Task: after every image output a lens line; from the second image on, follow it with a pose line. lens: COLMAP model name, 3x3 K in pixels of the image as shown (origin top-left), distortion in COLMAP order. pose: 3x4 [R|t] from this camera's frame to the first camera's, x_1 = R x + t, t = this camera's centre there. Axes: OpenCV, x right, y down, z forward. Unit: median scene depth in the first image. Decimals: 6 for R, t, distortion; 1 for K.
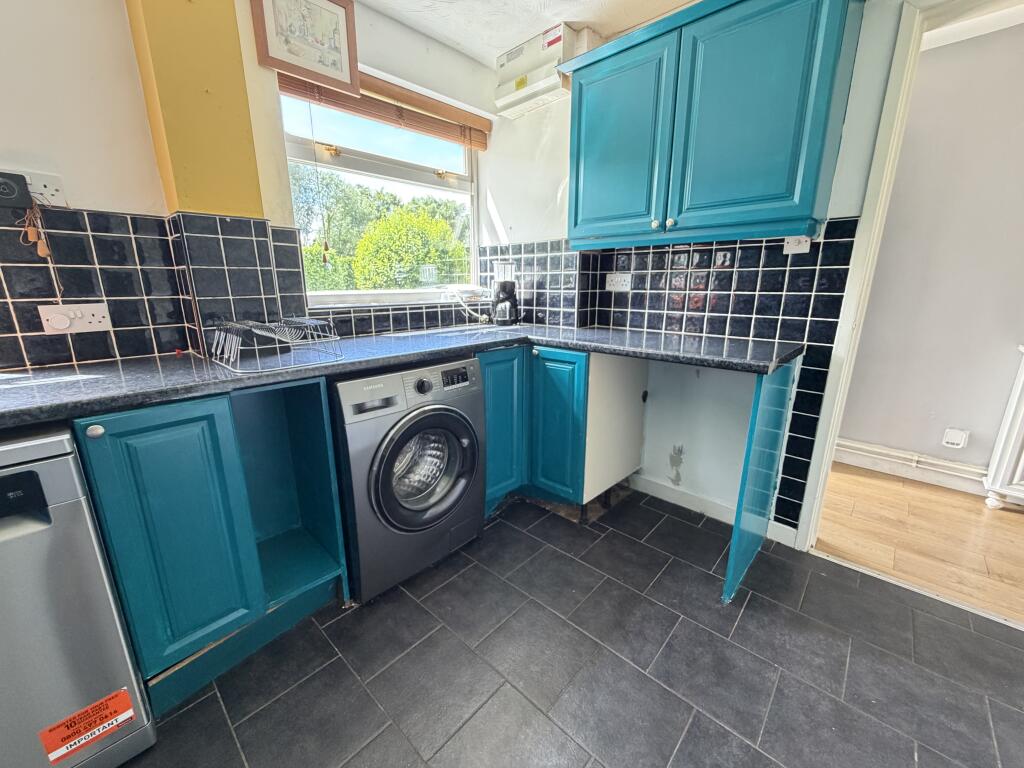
lens RADIAL K [[409.0, 0, 509.6], [0, 409.0, 383.6], [0, 0, 1]] dist [0.000647, -0.000128]
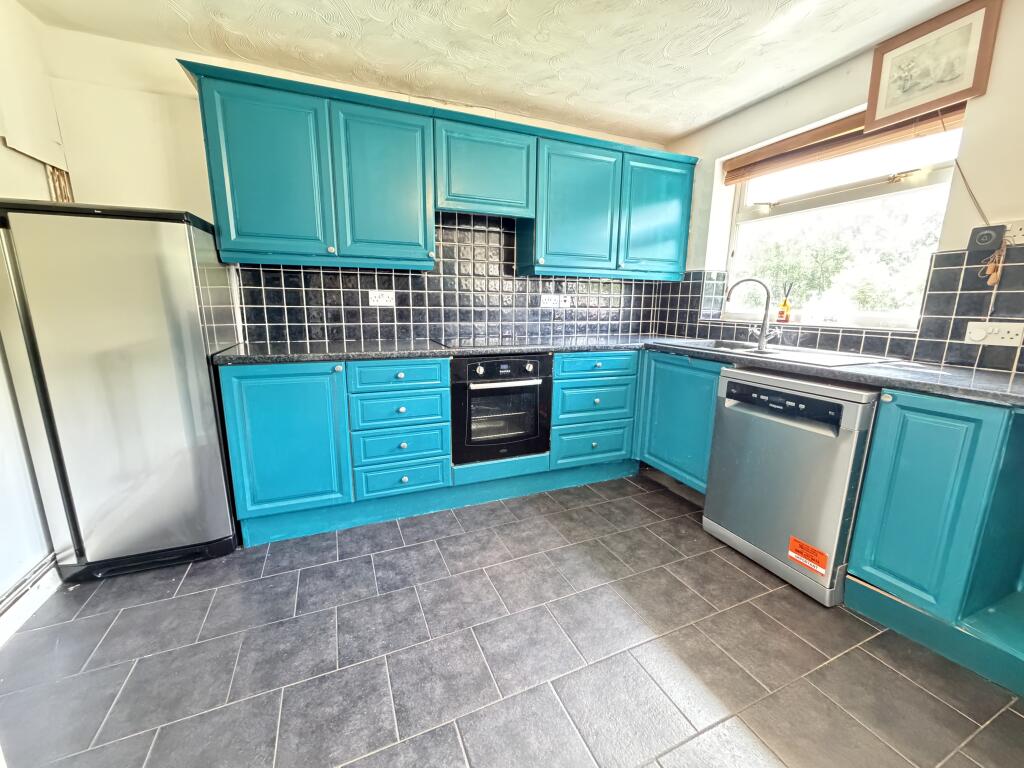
lens RADIAL K [[409.0, 0, 509.6], [0, 409.0, 383.6], [0, 0, 1]] dist [0.000647, -0.000128]
pose [[-0.406949, 0.172875, -0.896943, 0.817099], [-0.230023, 0.930891, 0.283781, -0.040126], [0.884015, 0.321802, -0.339060, 0.215841]]
